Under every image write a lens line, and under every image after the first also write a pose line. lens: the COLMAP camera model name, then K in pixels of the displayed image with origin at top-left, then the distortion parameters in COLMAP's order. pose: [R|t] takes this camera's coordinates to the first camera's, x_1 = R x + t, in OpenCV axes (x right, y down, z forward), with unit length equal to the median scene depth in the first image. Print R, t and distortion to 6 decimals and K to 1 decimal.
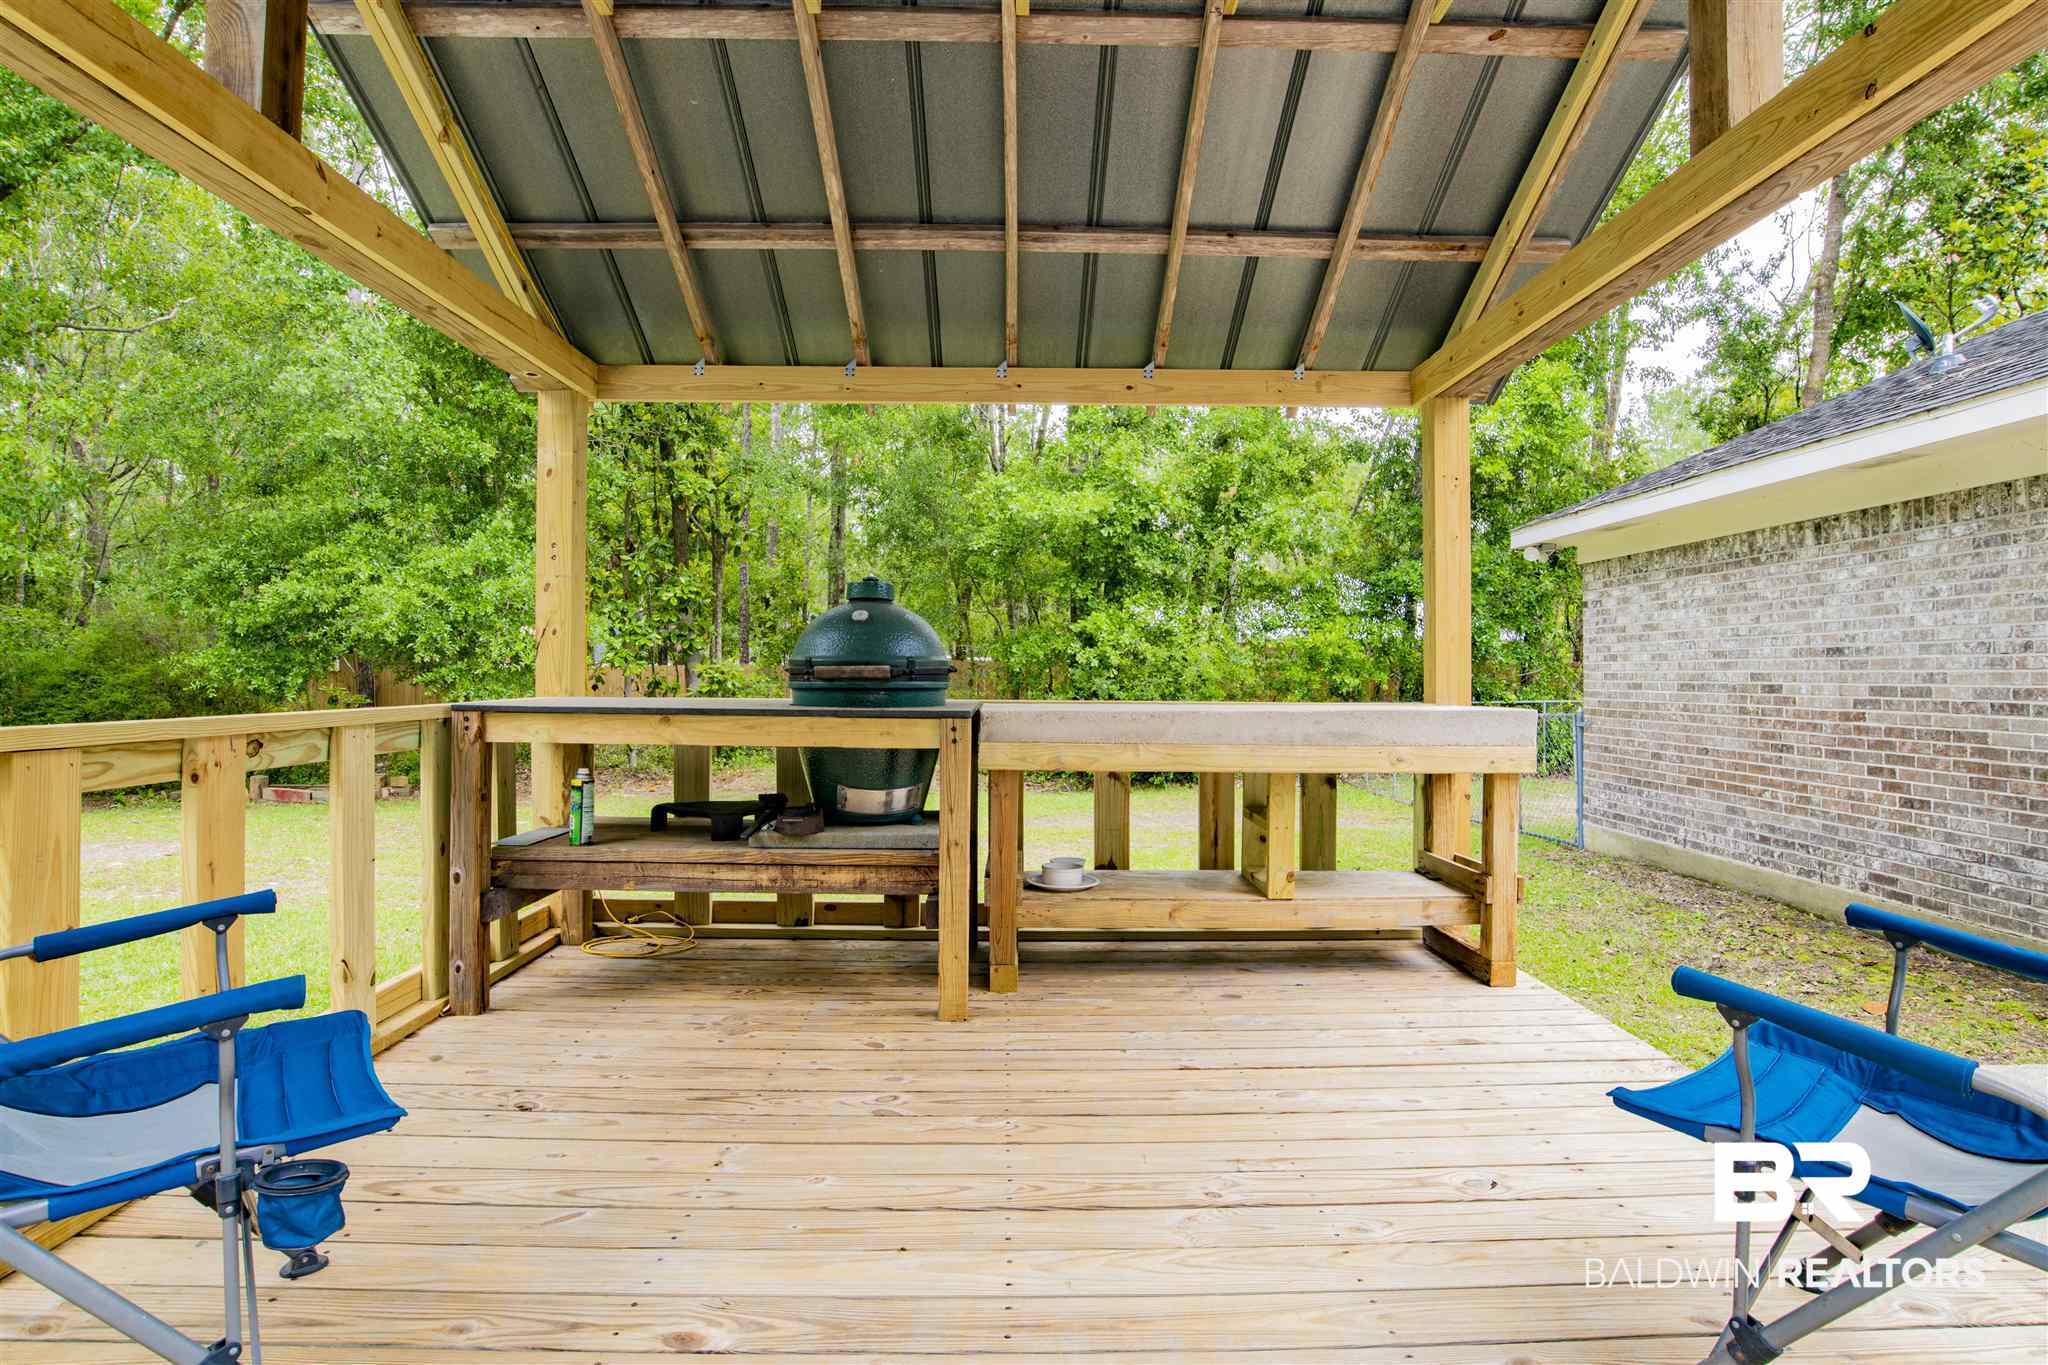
lens RADIAL K [[1032.4, 0, 1025.1], [0, 1032.4, 678.3], [0, 0, 1]] dist [-0.018758, 0.000064]
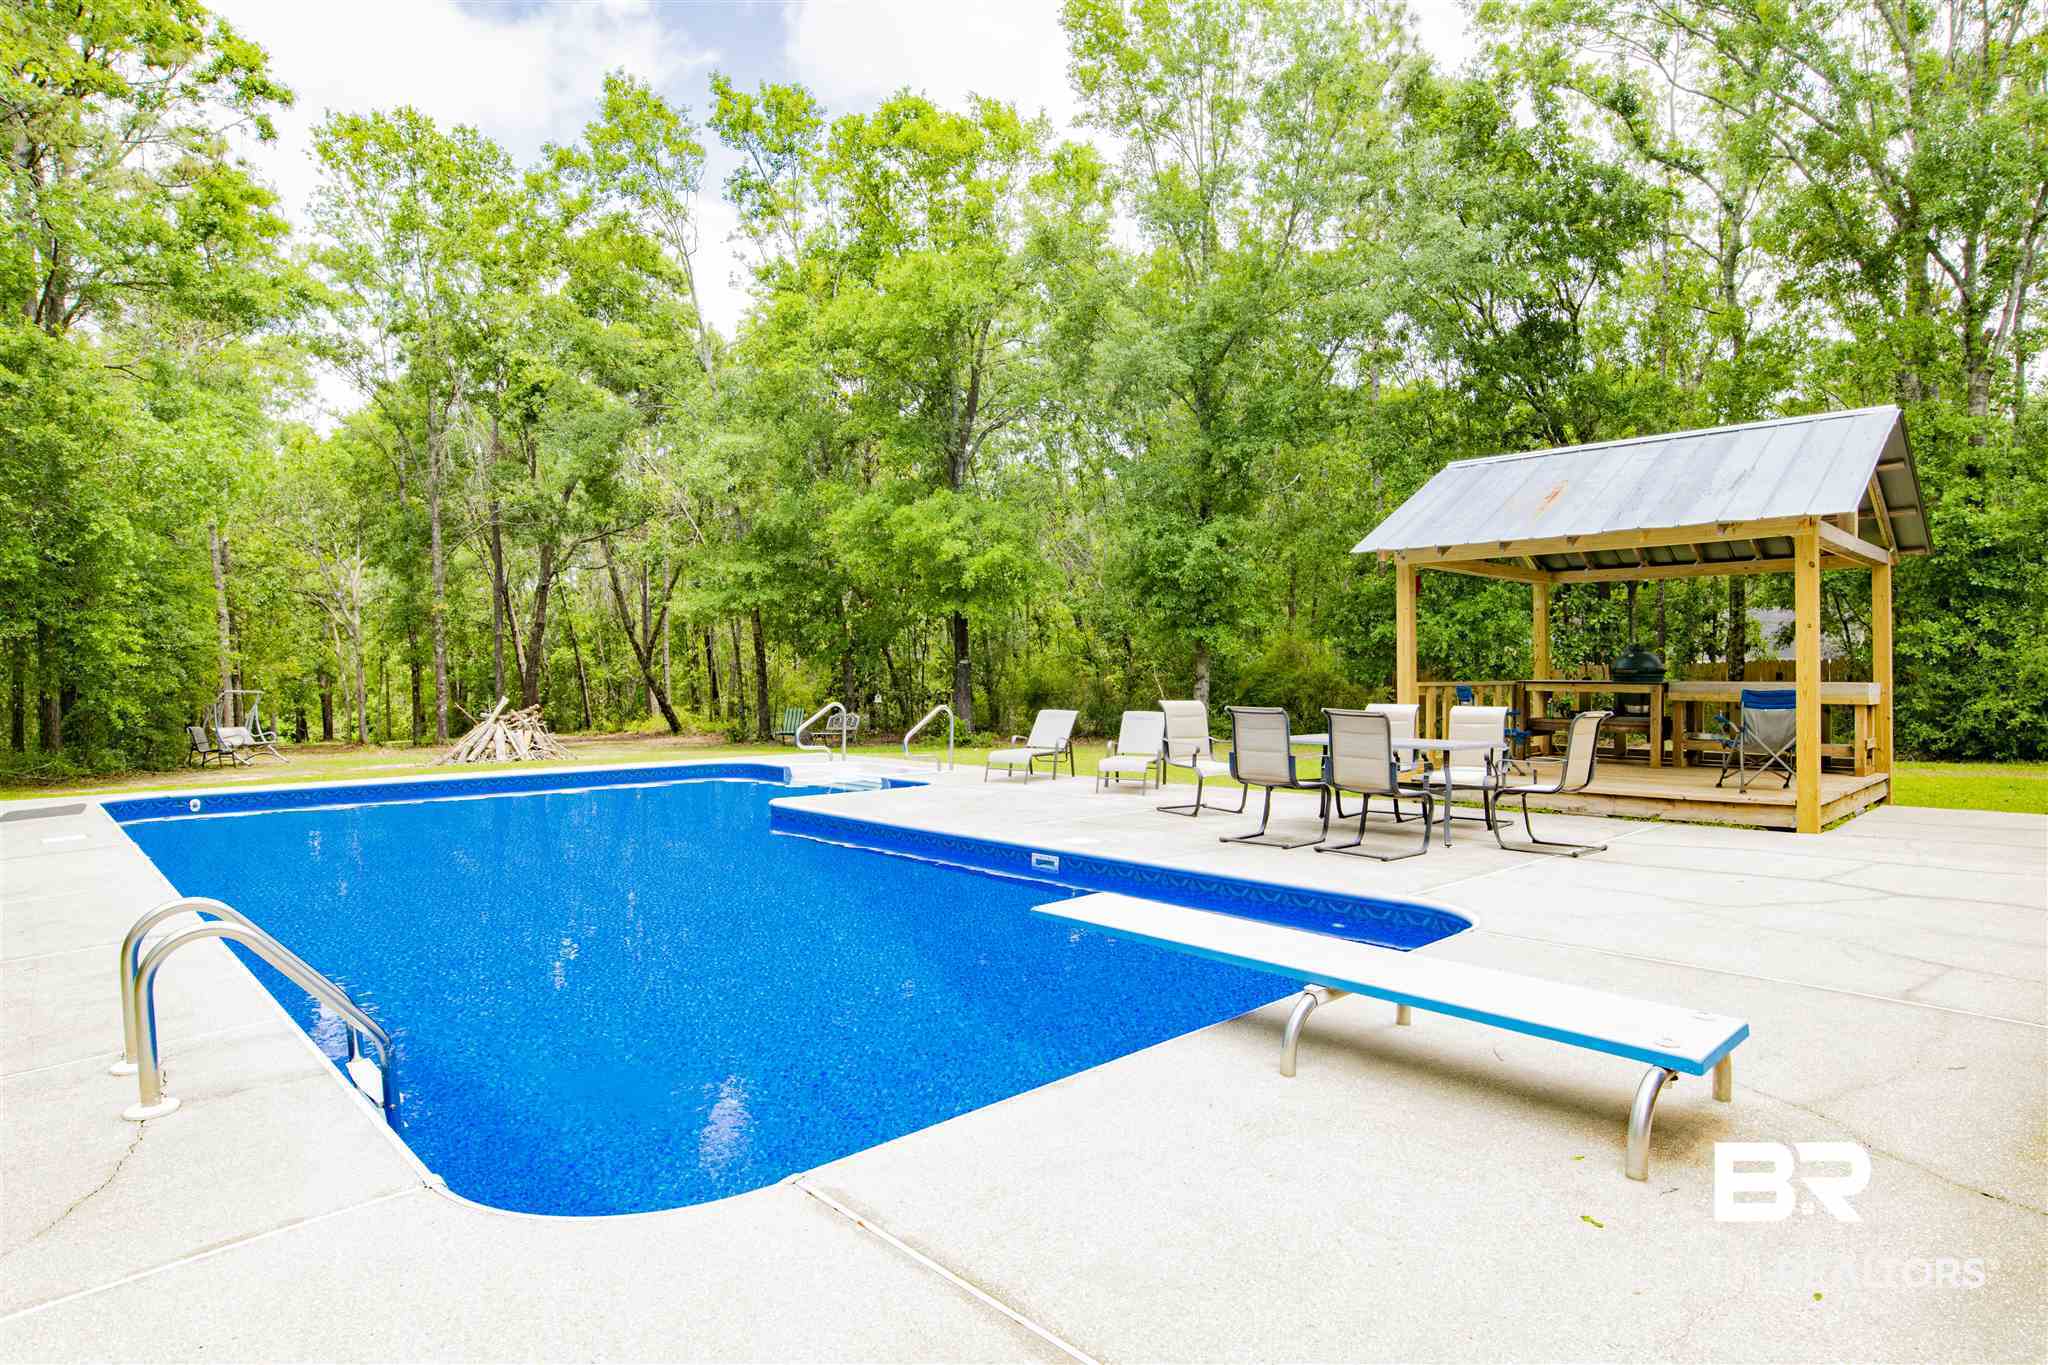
lens RADIAL K [[1146.4, 0, 1025.6], [0, 1146.4, 679.6], [0, 0, 1]] dist [-0.030528, 0.000521]
pose [[0.683590, 0.000491, -0.729866, 1.167069], [0.002485, 0.999992, 0.003000, 0.004333], [0.729862, -0.003864, 0.683584, -2.916141]]
